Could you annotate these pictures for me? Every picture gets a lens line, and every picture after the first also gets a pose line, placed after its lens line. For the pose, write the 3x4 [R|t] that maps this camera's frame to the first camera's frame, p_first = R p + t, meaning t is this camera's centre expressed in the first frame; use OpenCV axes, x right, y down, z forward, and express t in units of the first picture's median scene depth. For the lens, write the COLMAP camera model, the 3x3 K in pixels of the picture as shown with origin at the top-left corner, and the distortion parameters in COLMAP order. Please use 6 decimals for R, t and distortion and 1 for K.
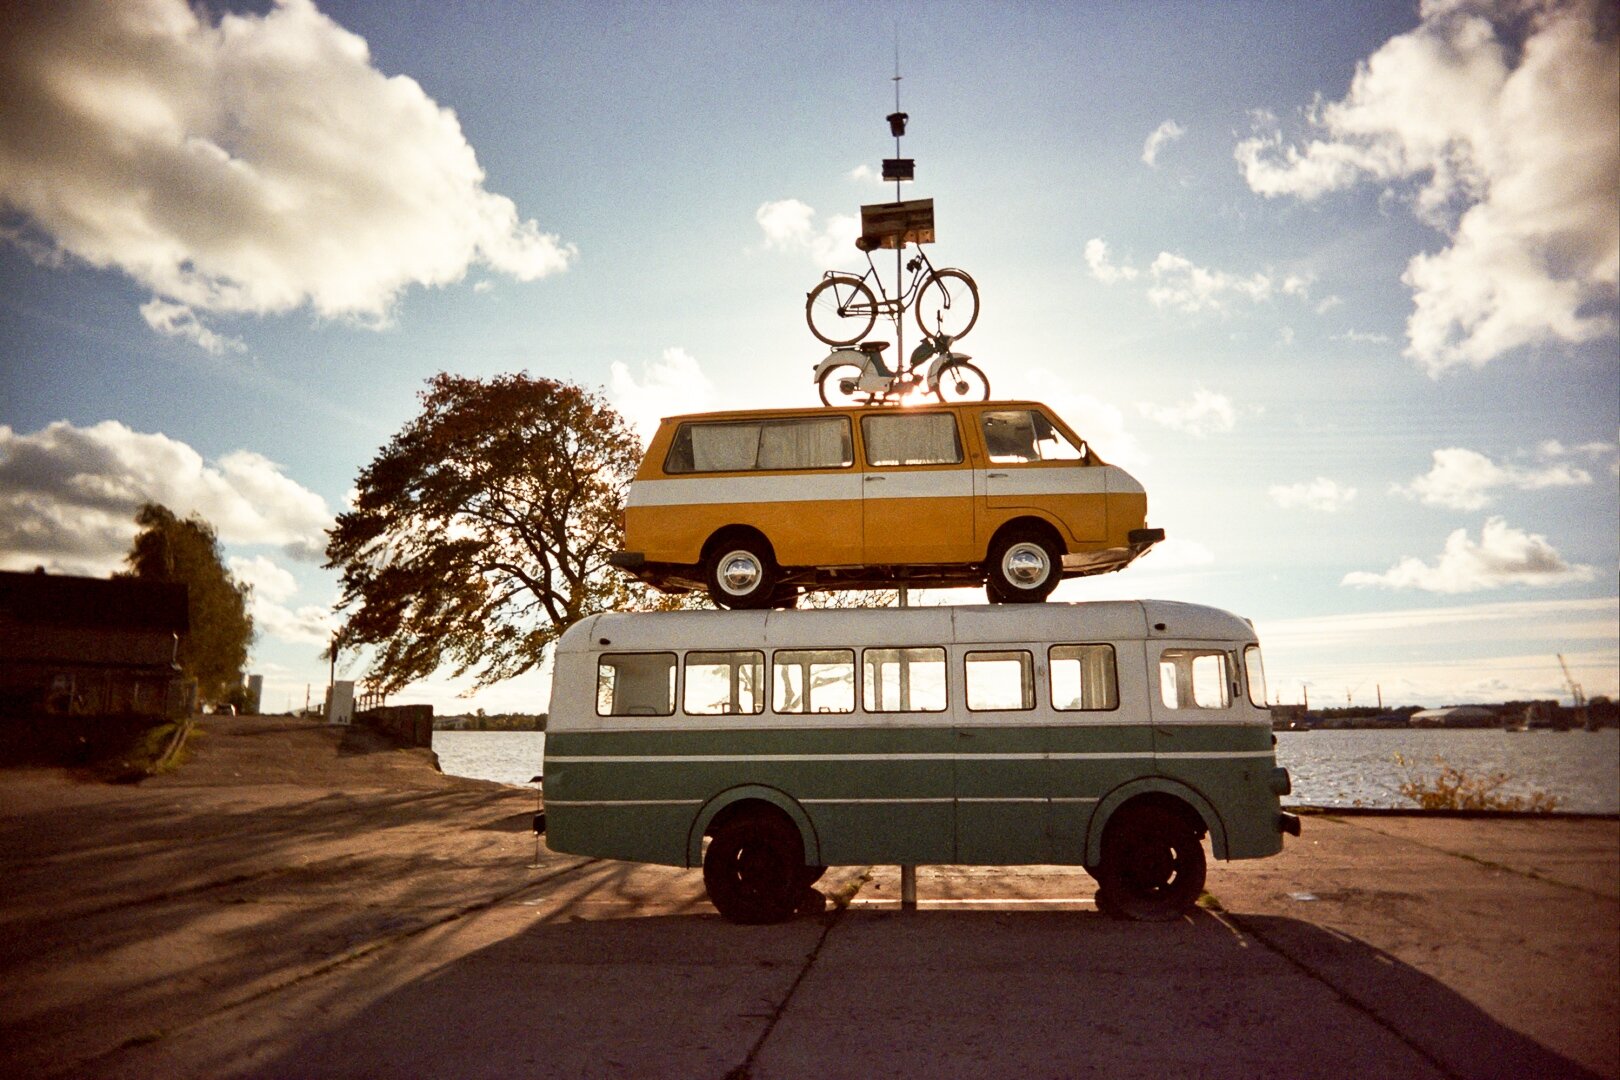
lens RADIAL K [[992.0, 0, 821.1], [0, 992.0, 542.2], [0, 0, 1]] dist [0.033638, 0.001066]
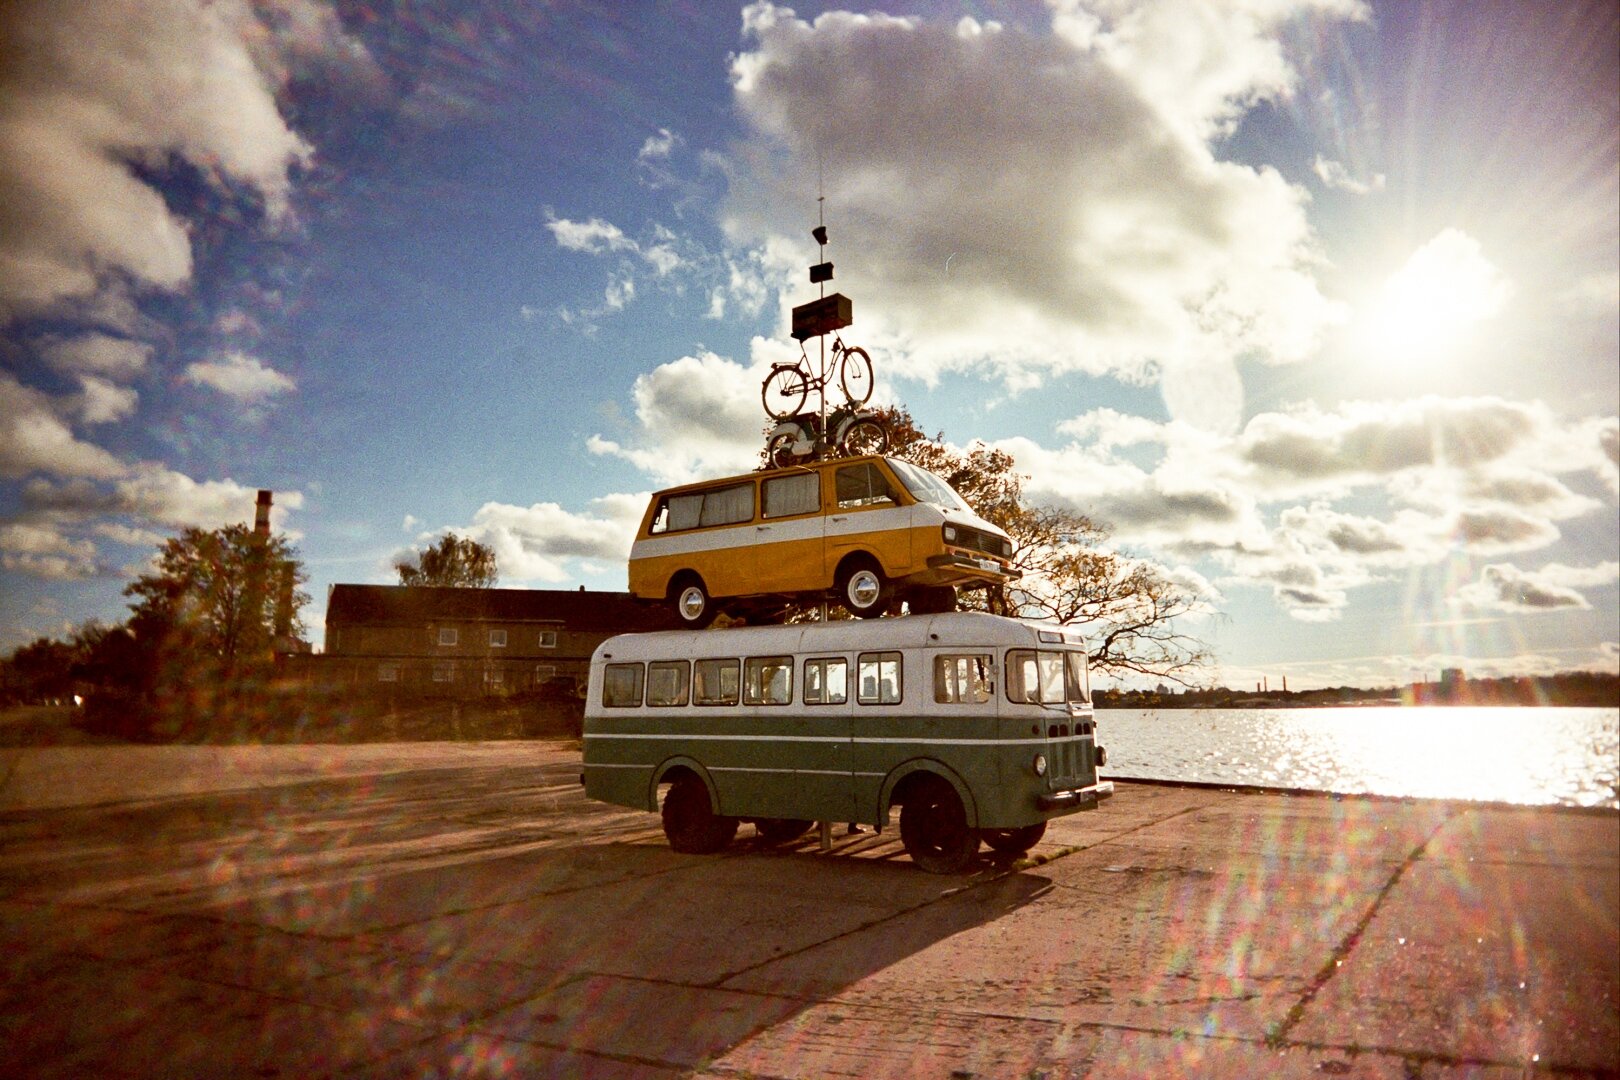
lens RADIAL K [[992.0, 0, 801.1], [0, 992.0, 541.7], [0, 0, 1]] dist [0.033638, 0.001066]
pose [[0.875542, -0.072465, -0.477676, 0.646374], [0.075289, 0.997074, -0.013261, -0.022294], [0.477239, -0.024354, 0.878436, -0.121516]]
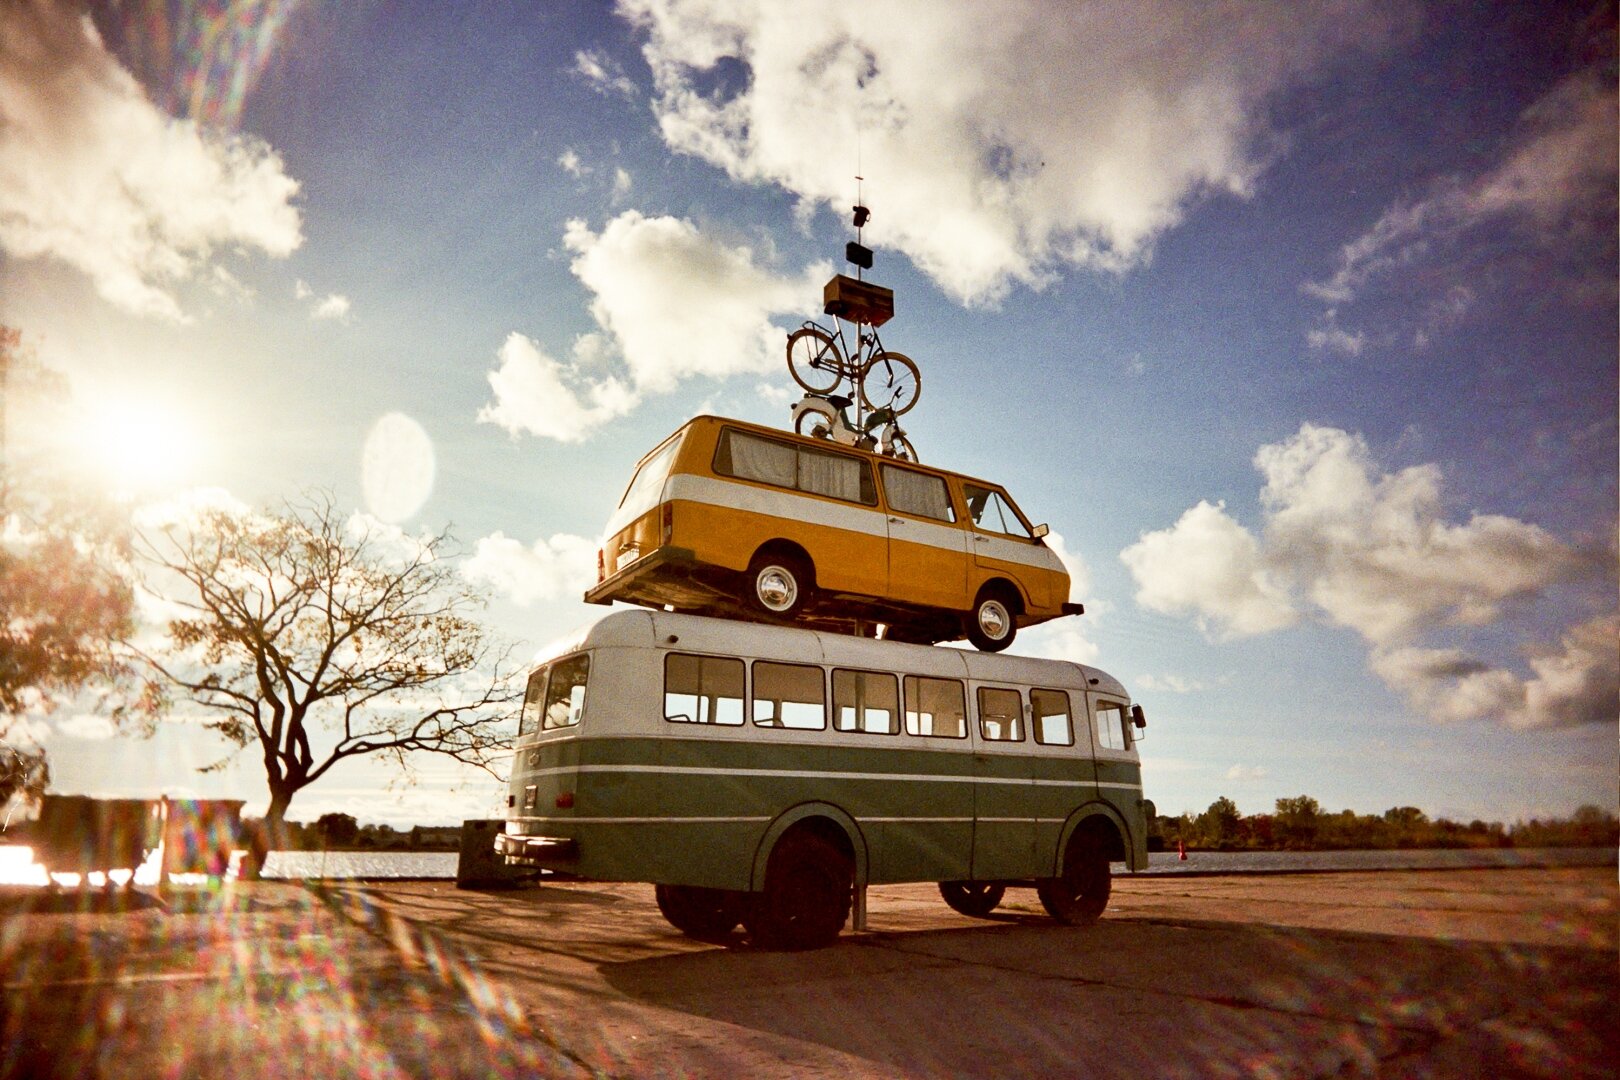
lens RADIAL K [[992.0, 0, 803.6], [0, 992.0, 535.4], [0, 0, 1]] dist [0.033638, 0.001066]
pose [[0.779402, 0.189131, 0.597296, -0.594726], [-0.117922, 0.980593, -0.156626, 0.118070], [-0.615327, 0.051640, 0.786579, 0.188366]]
